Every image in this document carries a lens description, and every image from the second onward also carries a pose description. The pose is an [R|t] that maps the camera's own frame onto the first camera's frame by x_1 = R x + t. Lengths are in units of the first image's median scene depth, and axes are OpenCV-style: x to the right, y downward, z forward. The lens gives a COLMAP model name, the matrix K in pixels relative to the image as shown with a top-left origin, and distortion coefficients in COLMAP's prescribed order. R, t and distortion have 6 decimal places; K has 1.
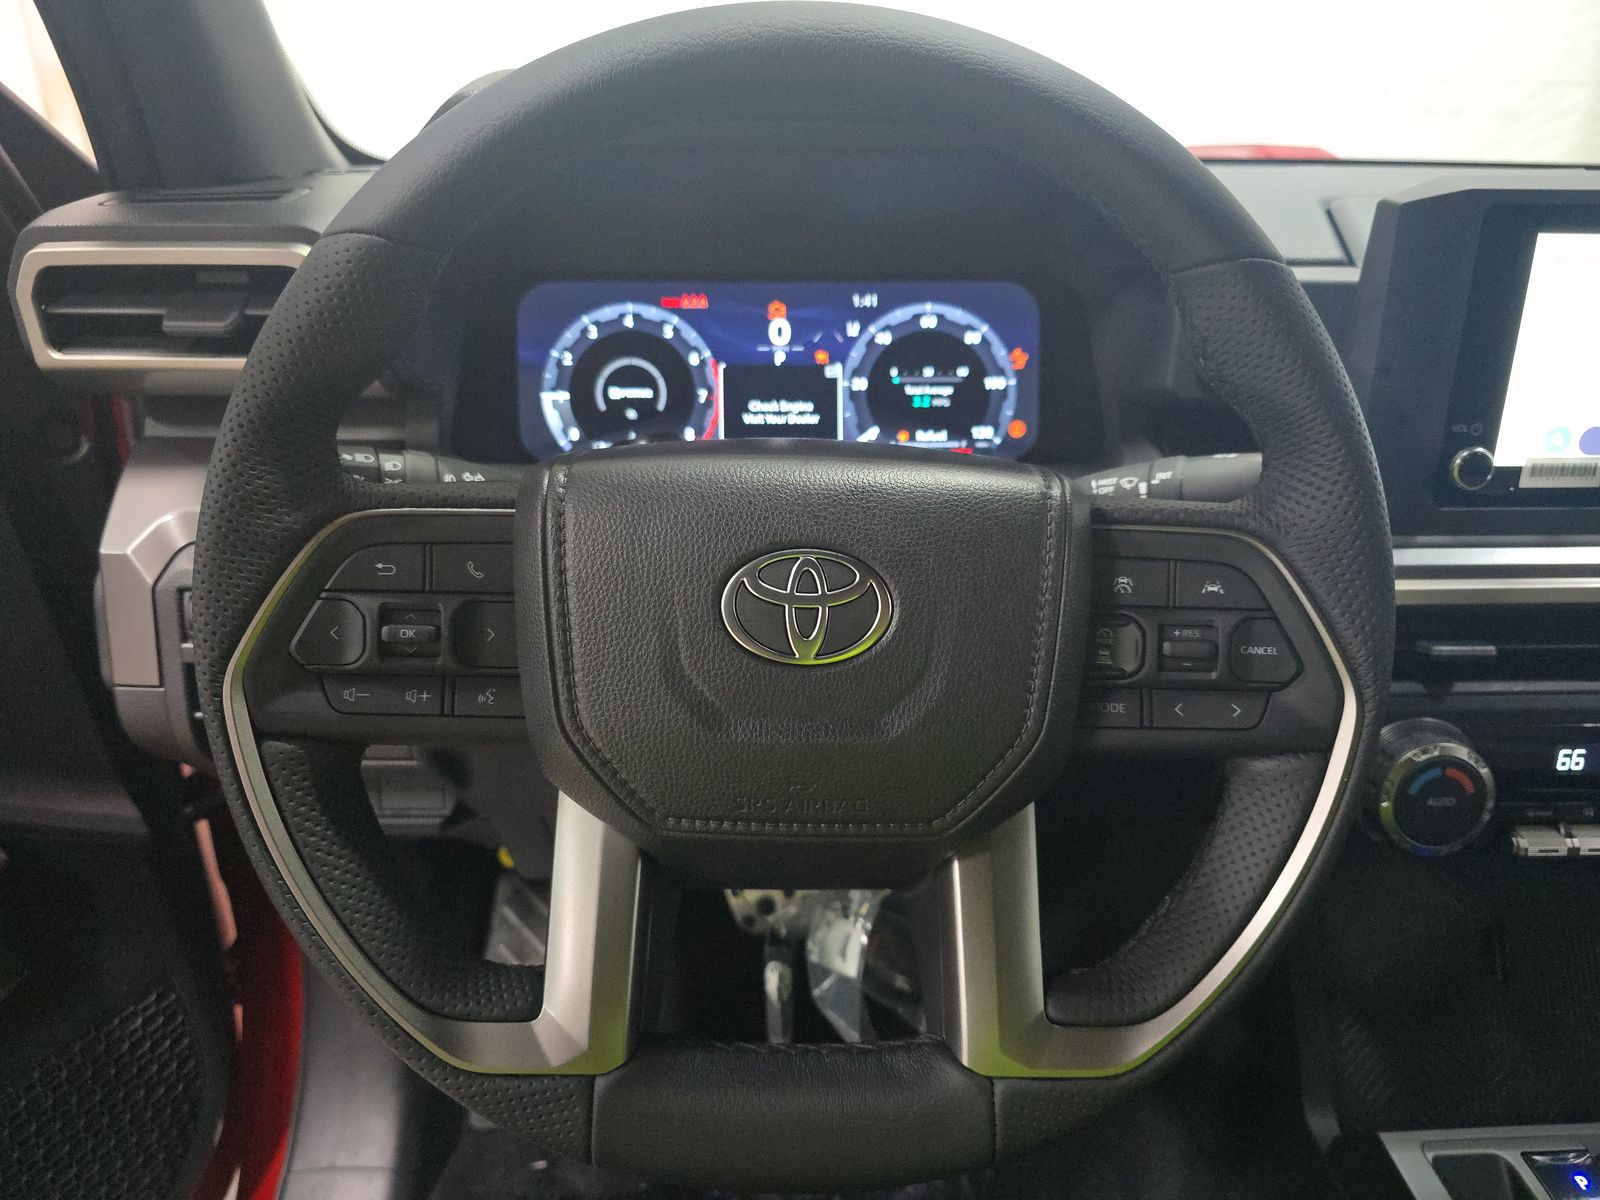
lens RADIAL K [[1054.3, 0, 800.0], [0, 1054.3, 600.0], [0, 0, 1]] dist [-0.020584, -0.007498]
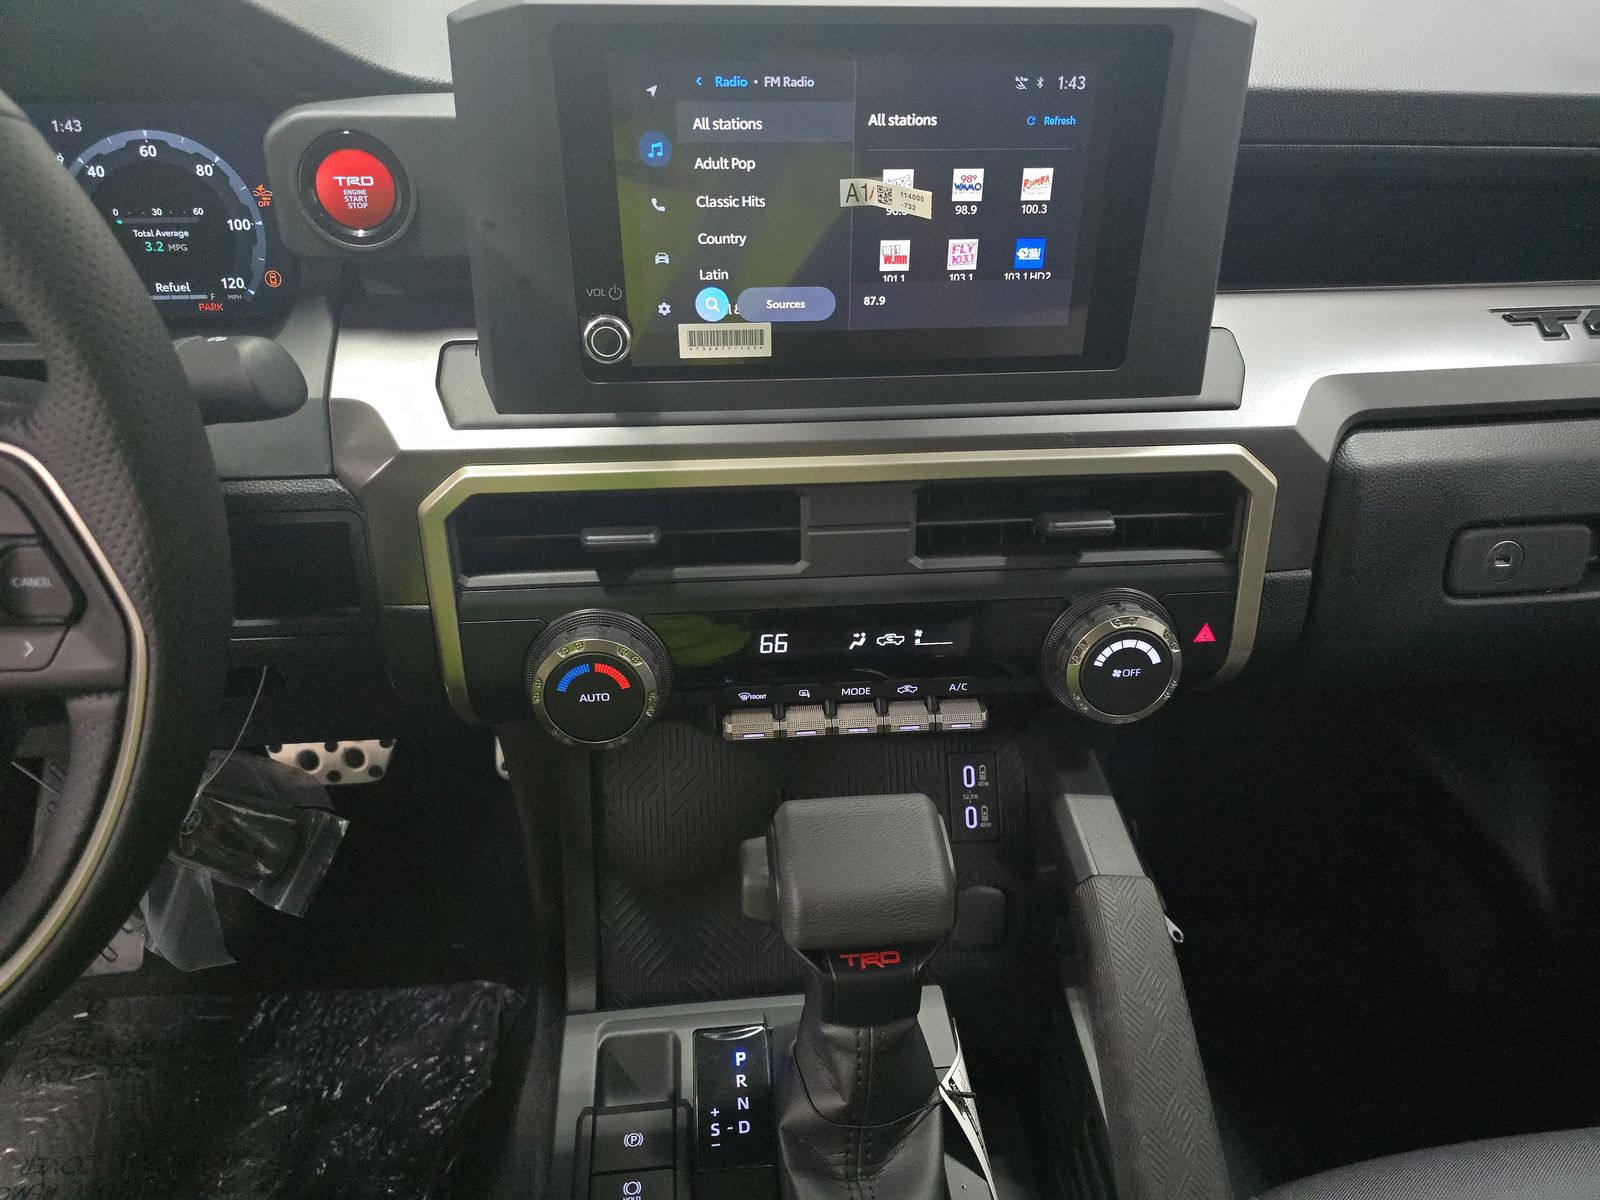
lens RADIAL K [[1054.3, 0, 800.0], [0, 1054.3, 600.0], [0, 0, 1]] dist [-0.020584, -0.007498]
pose [[0.993182, -0.034128, 0.111469, 0.543510], [0.012331, 0.981580, 0.190651, -0.059605], [-0.115922, -0.187977, 0.975309, 0.041297]]
